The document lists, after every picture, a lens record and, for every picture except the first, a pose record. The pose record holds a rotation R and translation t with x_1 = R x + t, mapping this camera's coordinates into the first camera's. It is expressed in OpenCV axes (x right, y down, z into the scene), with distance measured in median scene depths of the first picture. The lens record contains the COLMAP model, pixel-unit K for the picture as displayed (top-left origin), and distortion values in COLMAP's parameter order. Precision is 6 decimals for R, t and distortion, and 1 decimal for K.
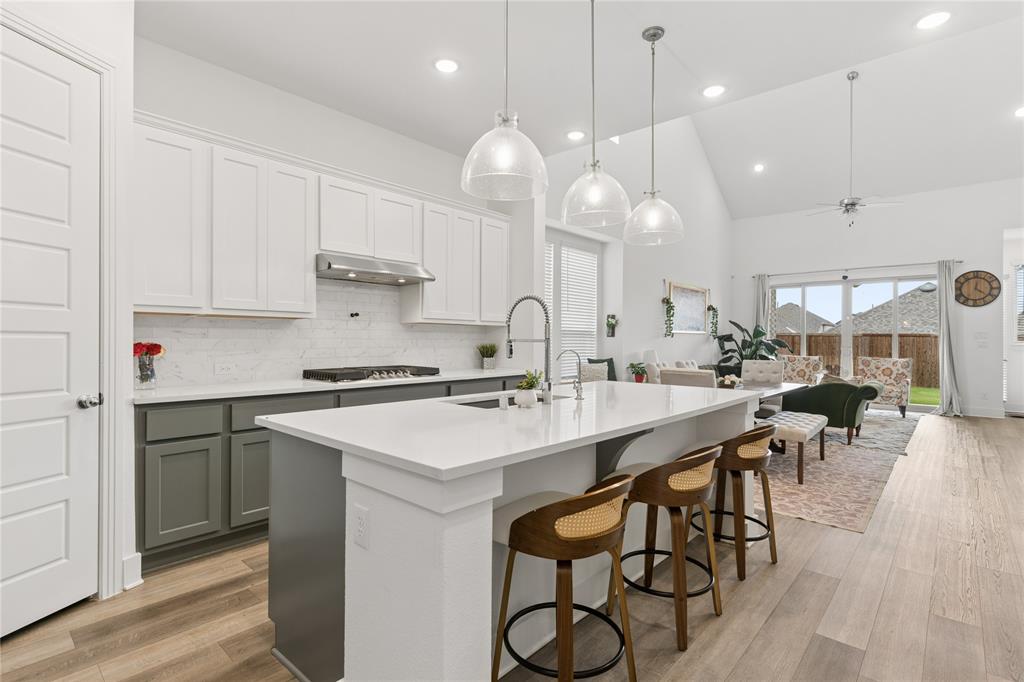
lens RADIAL K [[493.3, 0, 514.8], [0, 493.3, 338.7], [0, 0, 1]] dist [0.001116, -0.000369]
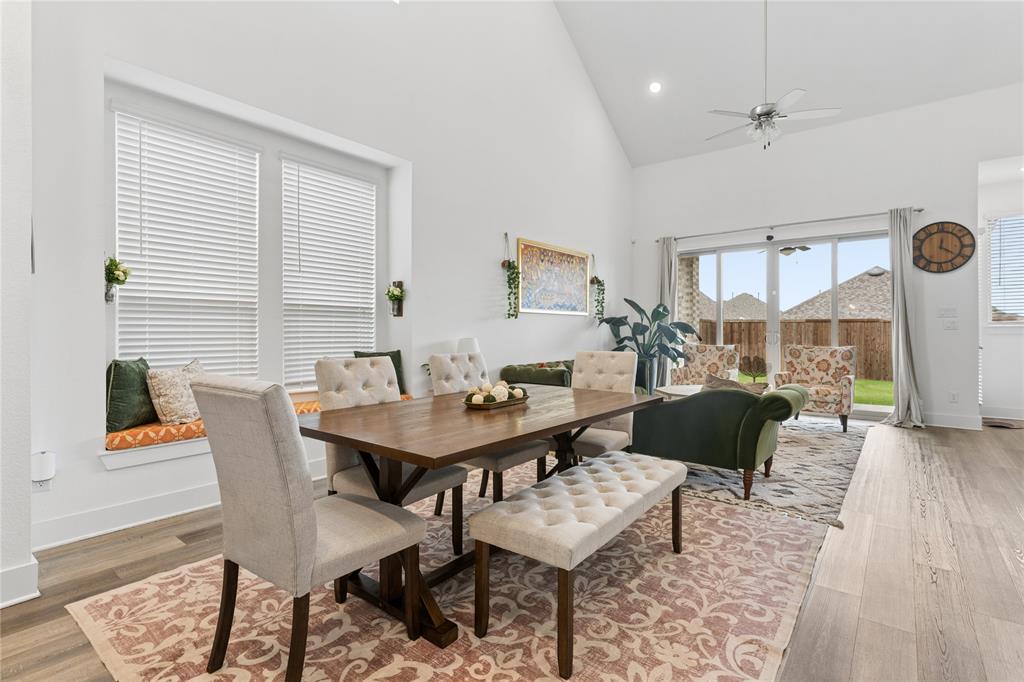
lens RADIAL K [[493.3, 0, 512.2], [0, 493.3, 332.1], [0, 0, 1]] dist [0.001116, -0.000369]
pose [[0.998067, -0.008326, 0.061592, 0.282119], [0.008232, 0.999965, 0.001766, 0.015116], [-0.061604, -0.001256, 0.998100, 0.339498]]
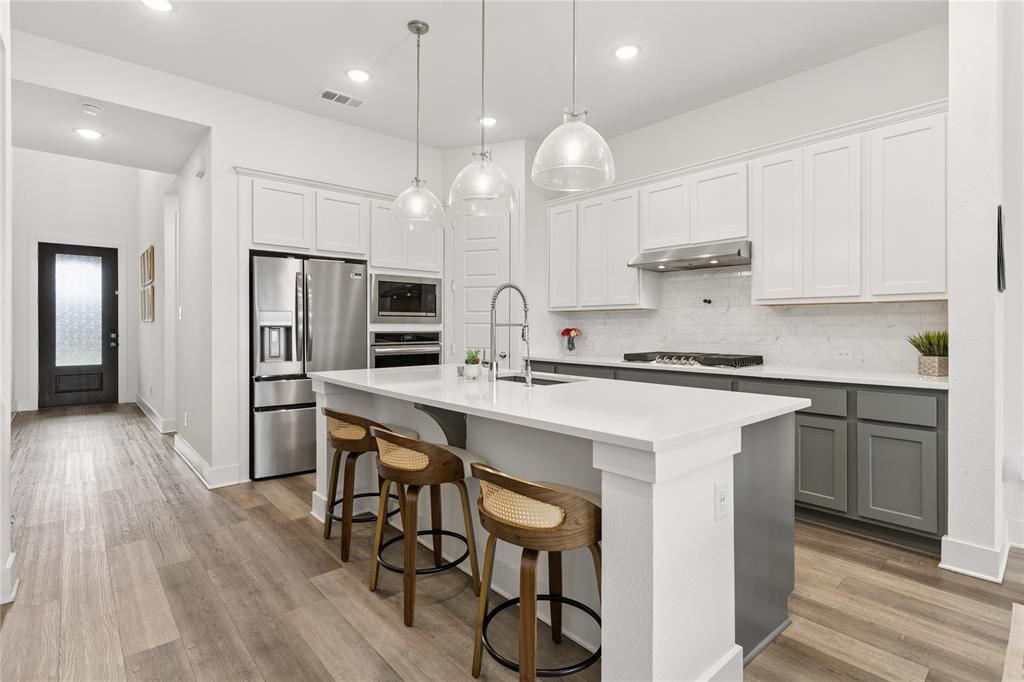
lens RADIAL K [[493.3, 0, 514.1], [0, 493.3, 324.6], [0, 0, 1]] dist [0.001116, -0.000369]
pose [[-0.105937, -0.010266, -0.994320, 0.366818], [0.001975, 0.999943, -0.010535, 0.004601], [0.994371, -0.003080, -0.105911, 0.364260]]
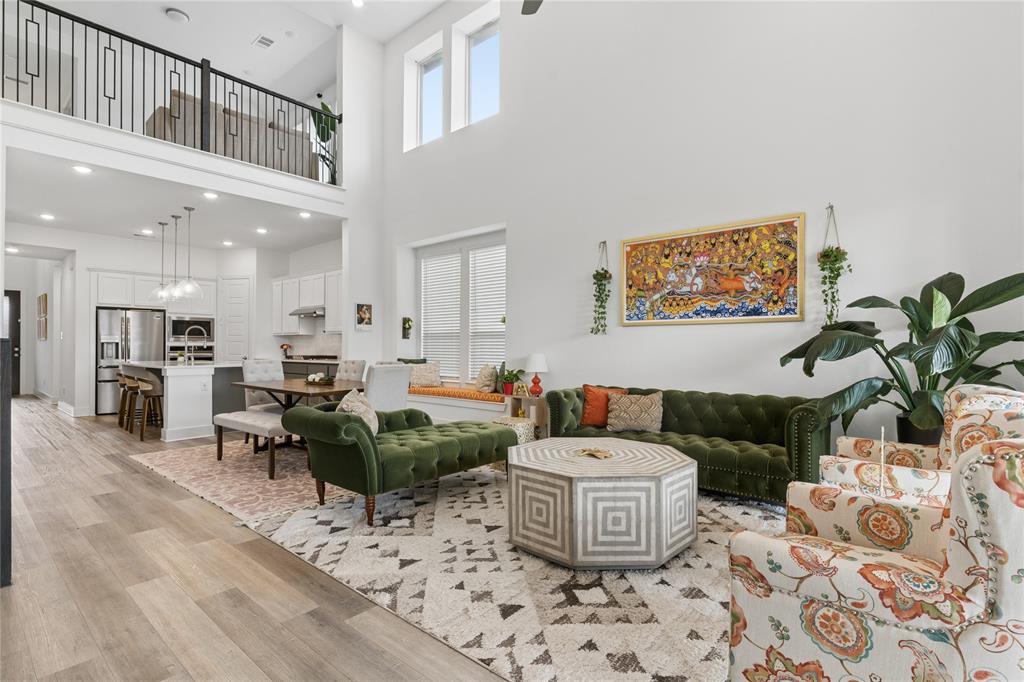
lens RADIAL K [[493.3, 0, 515.5], [0, 493.3, 342.9], [0, 0, 1]] dist [0.001116, -0.000369]
pose [[0.019775, -0.014318, -0.999702, 0.969319], [0.000967, 0.999897, -0.014302, 0.017395], [0.999804, -0.000684, 0.019787, 0.919208]]
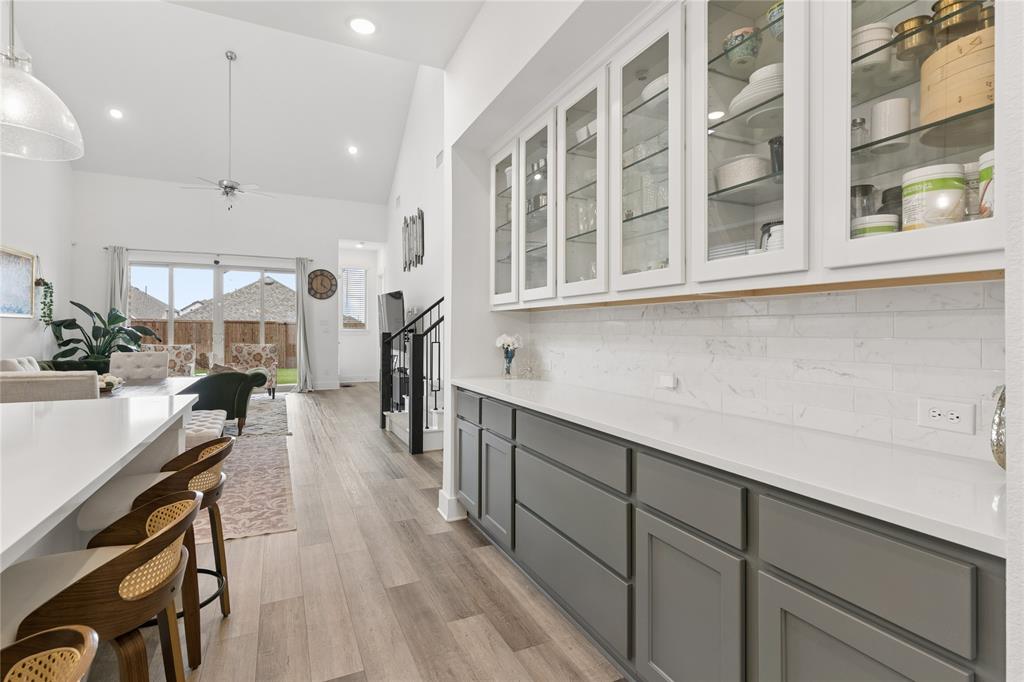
lens RADIAL K [[493.3, 0, 512.5], [0, 493.3, 329.5], [0, 0, 1]] dist [0.001116, -0.000369]
pose [[0.386541, -0.005785, 0.922254, -0.003681], [-0.002296, 0.999971, 0.007235, -0.000211], [-0.922269, -0.004914, 0.386517, 0.101860]]
